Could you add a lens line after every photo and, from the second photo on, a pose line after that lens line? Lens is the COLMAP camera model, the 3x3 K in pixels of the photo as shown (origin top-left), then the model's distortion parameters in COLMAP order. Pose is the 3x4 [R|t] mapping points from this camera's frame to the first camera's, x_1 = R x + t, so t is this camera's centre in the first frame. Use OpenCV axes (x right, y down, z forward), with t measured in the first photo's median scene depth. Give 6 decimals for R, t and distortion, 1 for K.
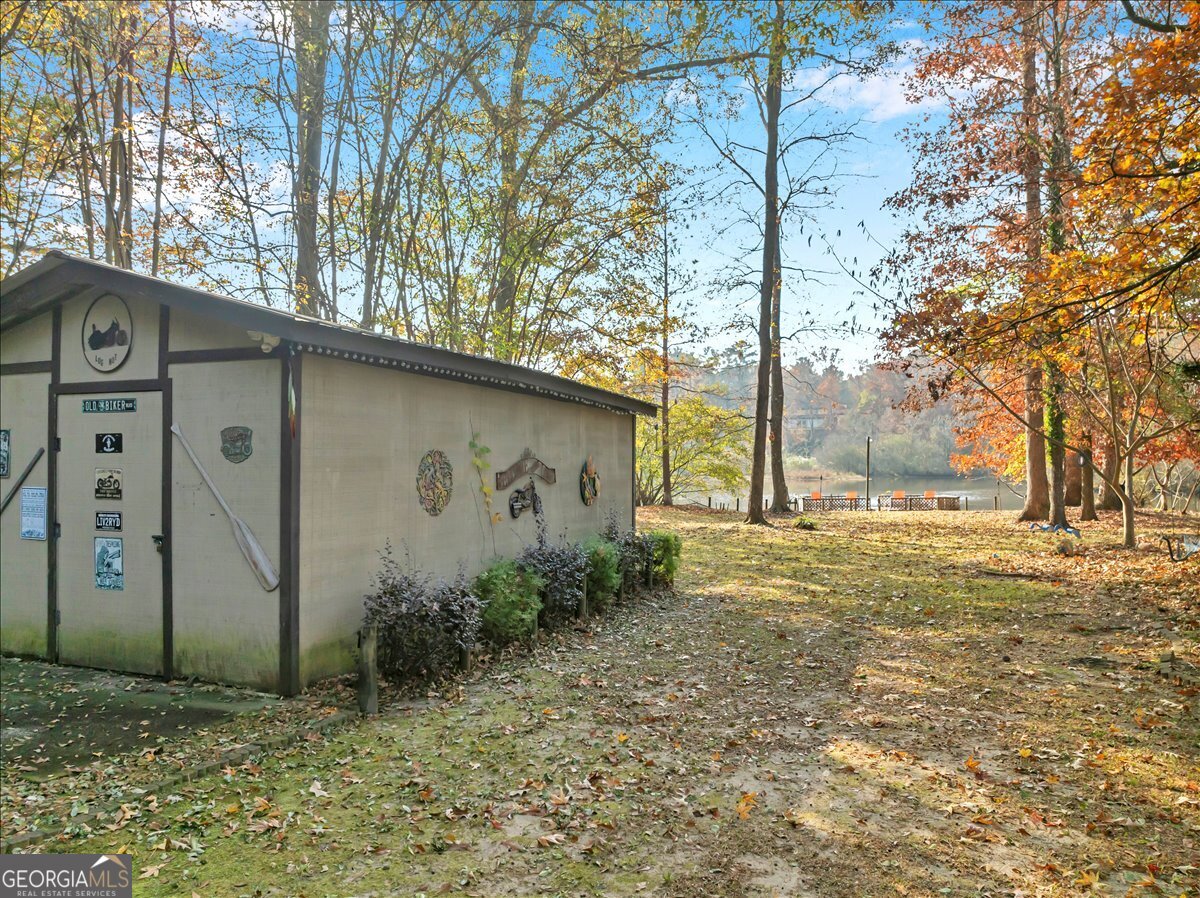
lens RADIAL K [[935.5, 0, 602.7], [0, 935.5, 456.7], [0, 0, 1]] dist [-0.057107, -0.015581]
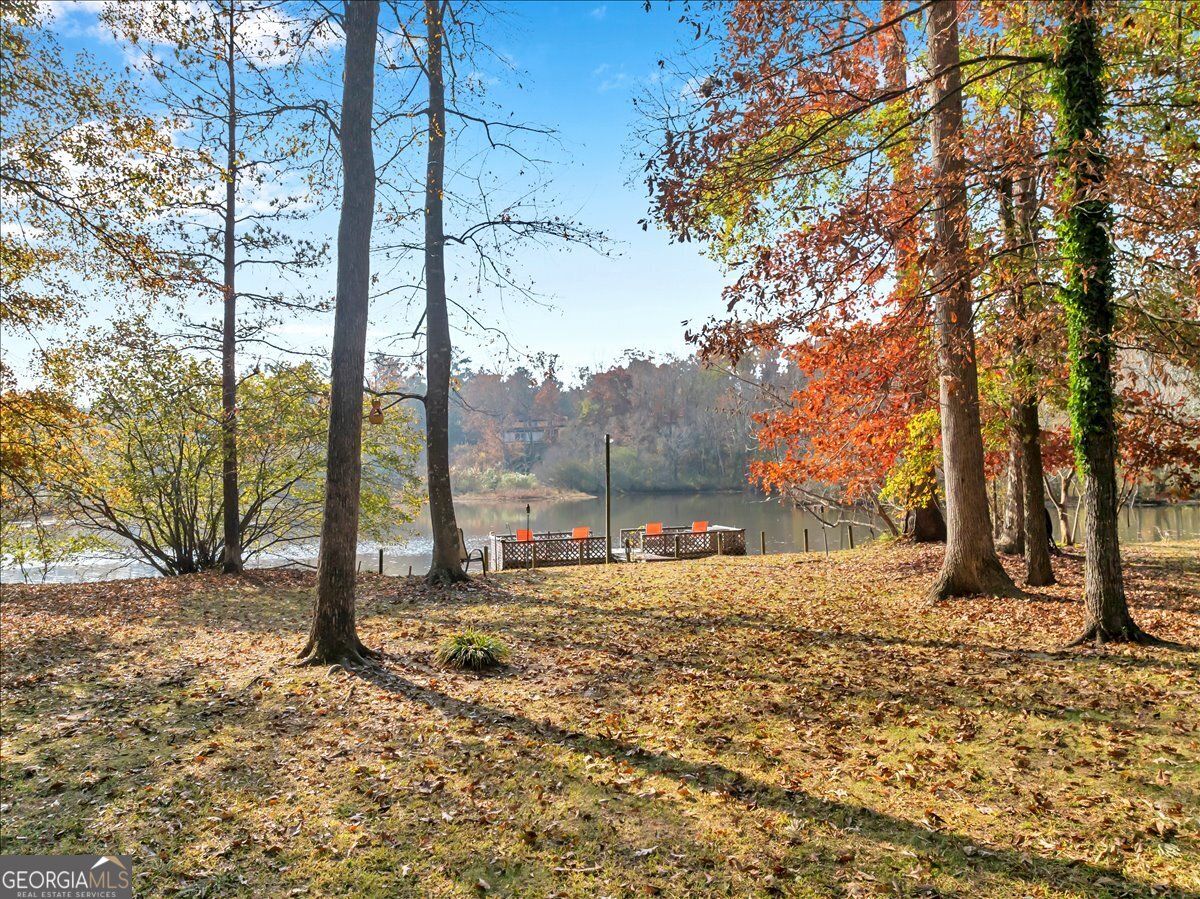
lens RADIAL K [[935.5, 0, 597.5], [0, 935.5, 454.4], [0, 0, 1]] dist [-0.057107, -0.015581]
pose [[0.958593, -0.013381, 0.284466, 0.062364], [0.019554, 0.999631, -0.018869, 0.001214], [-0.284109, 0.023650, 0.958500, 0.244390]]
